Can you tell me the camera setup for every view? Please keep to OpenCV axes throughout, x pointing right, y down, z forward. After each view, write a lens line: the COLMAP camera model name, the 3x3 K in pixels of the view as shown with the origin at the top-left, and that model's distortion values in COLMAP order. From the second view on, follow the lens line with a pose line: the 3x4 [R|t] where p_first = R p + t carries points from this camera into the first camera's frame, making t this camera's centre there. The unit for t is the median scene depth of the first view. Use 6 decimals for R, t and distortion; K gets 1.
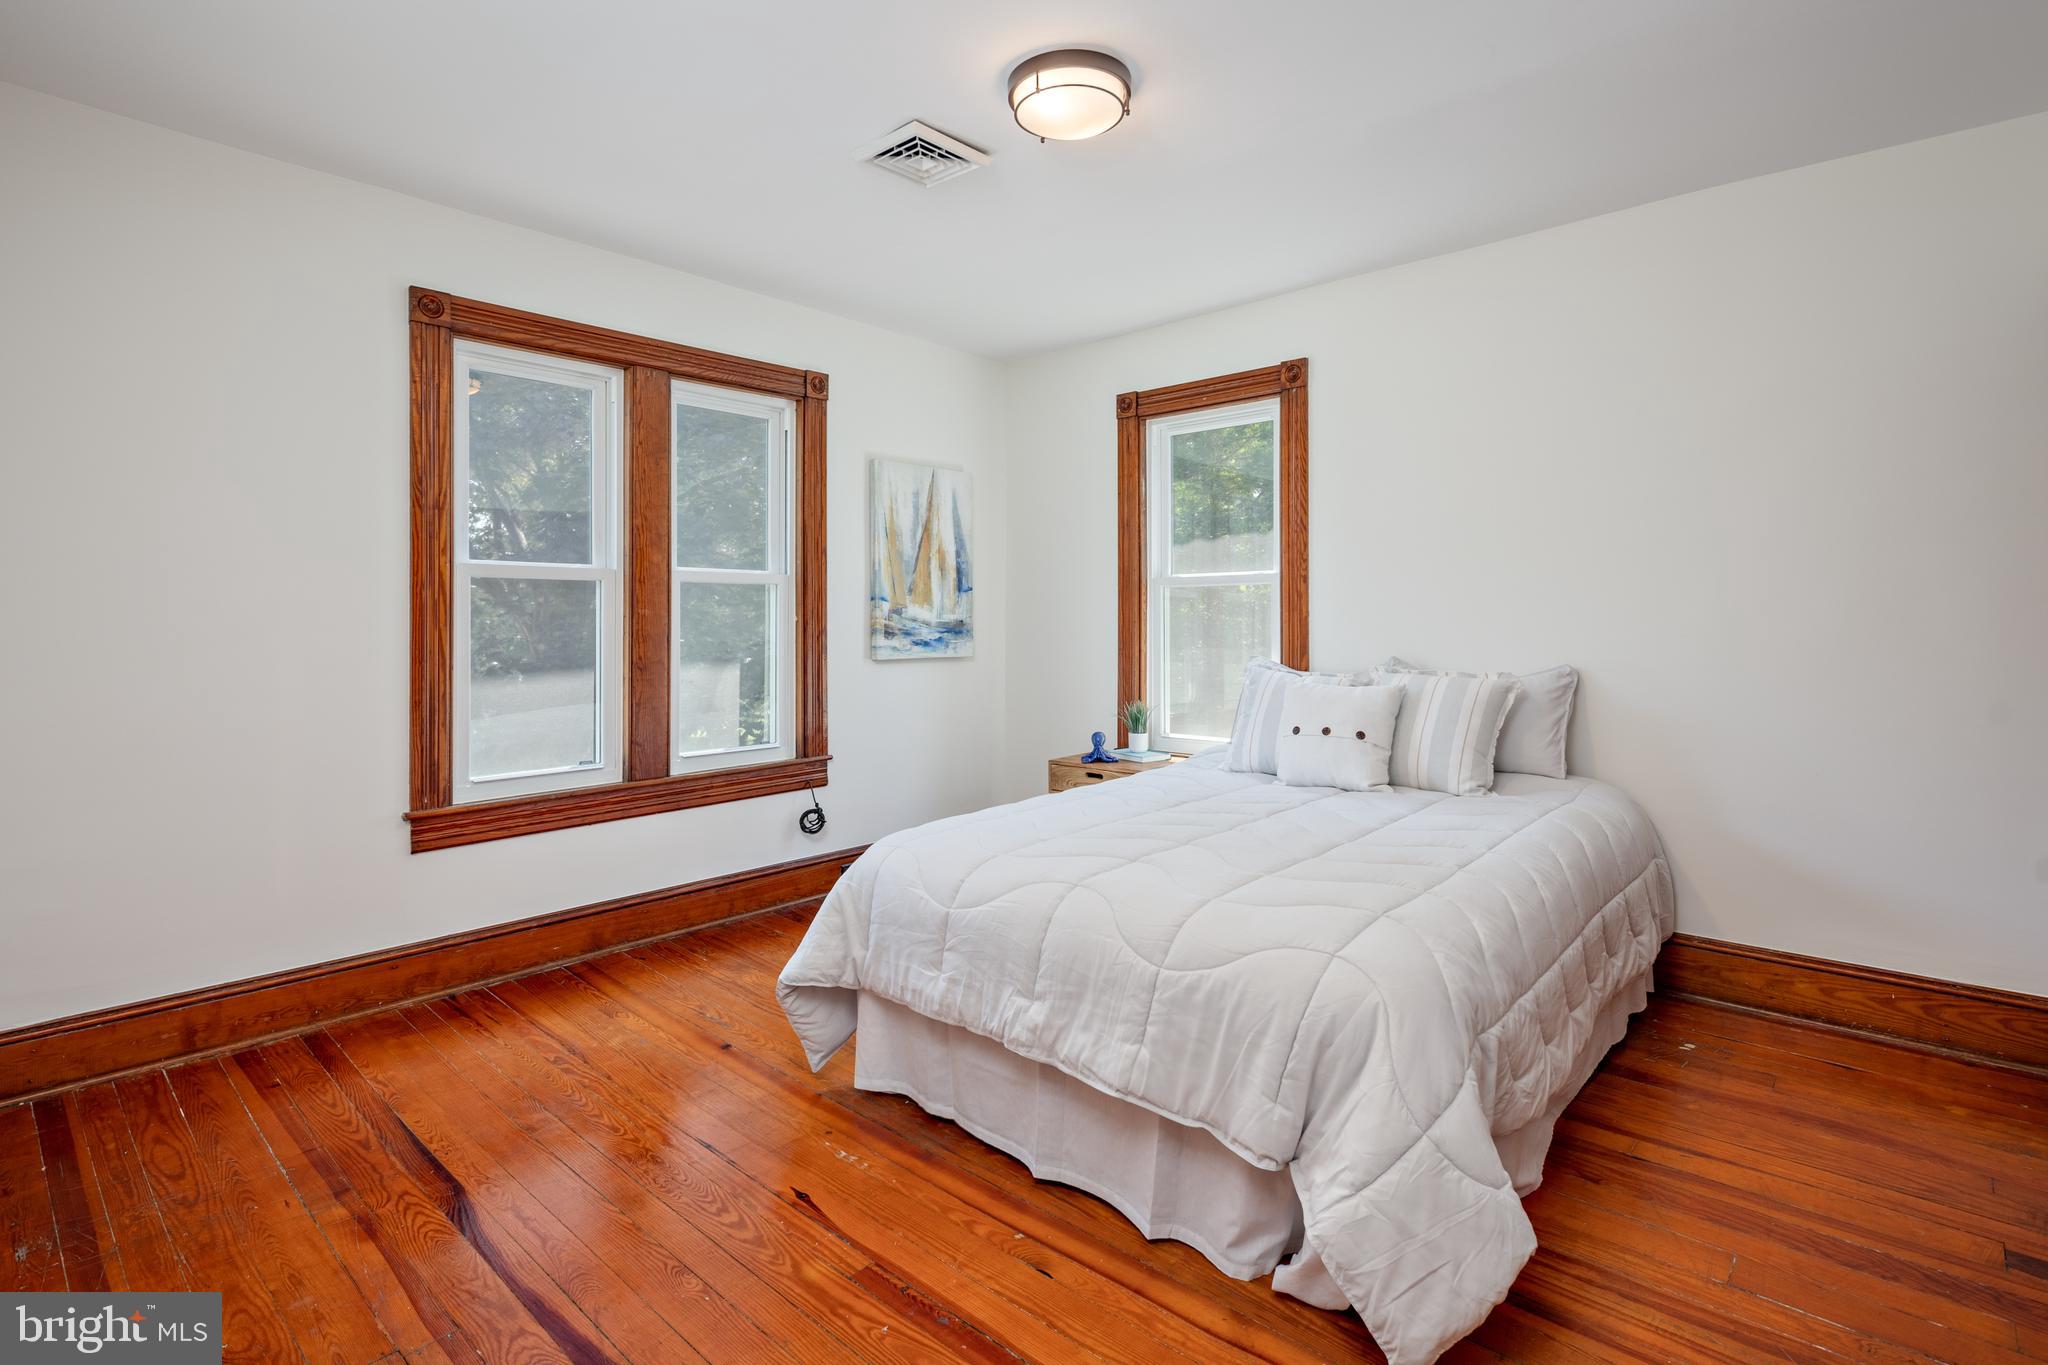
lens RADIAL K [[969.8, 0, 1027.4], [0, 969.8, 621.2], [0, 0, 1]] dist [-0.001395, -0.000726]
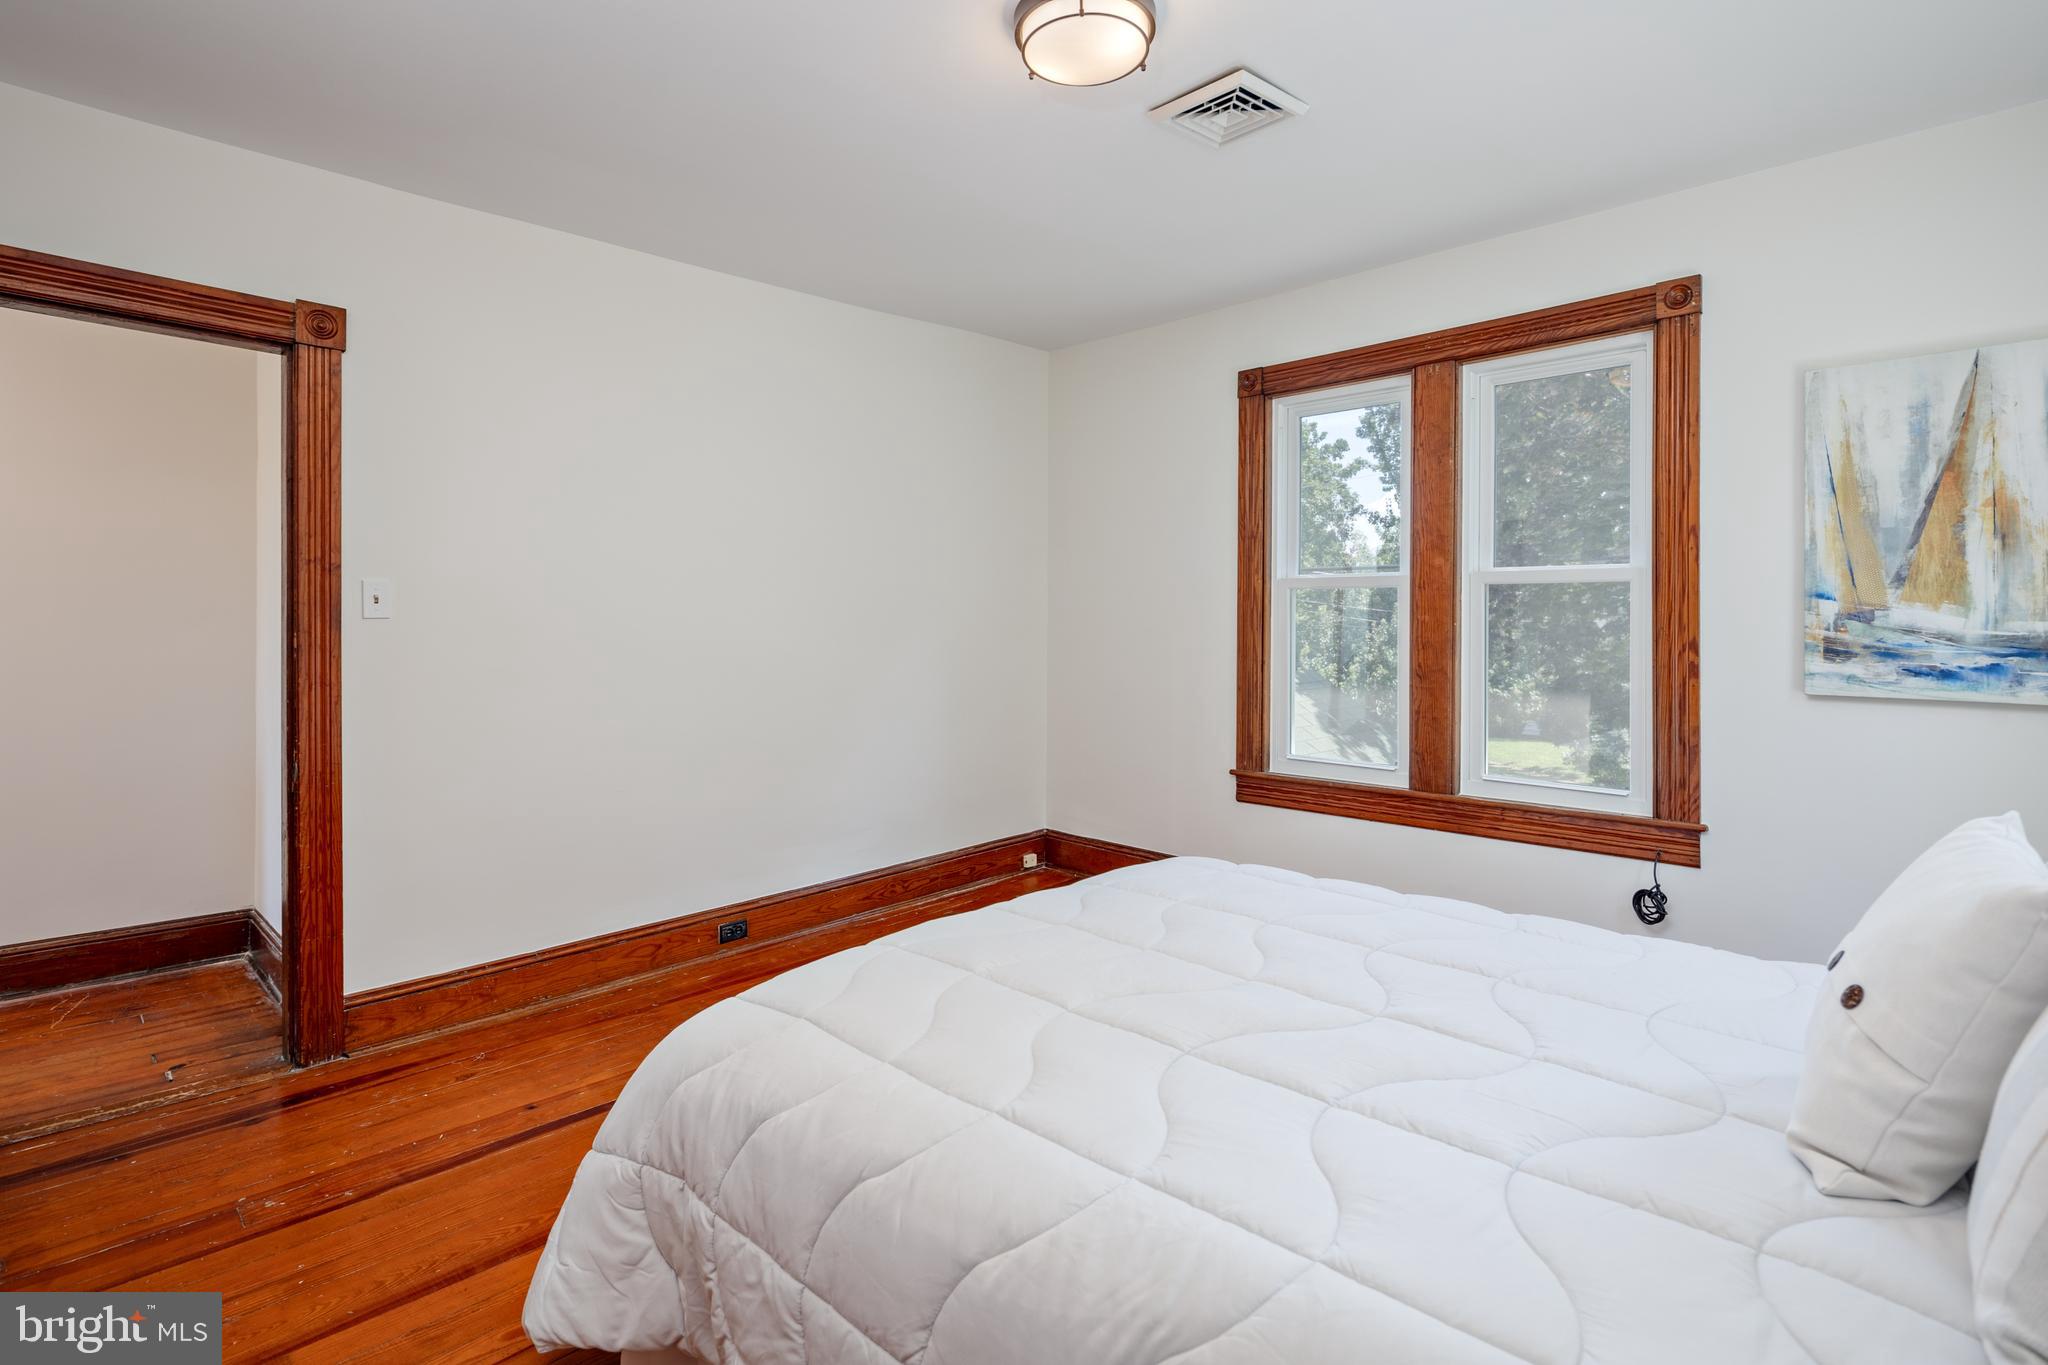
lens RADIAL K [[969.8, 0, 1027.4], [0, 969.8, 621.2], [0, 0, 1]] dist [-0.001395, -0.000726]
pose [[-0.034758, 0.004125, -0.999387, 0.518810], [-0.005572, 0.999975, 0.004321, -0.007332], [0.999380, 0.005719, -0.034734, 0.562561]]
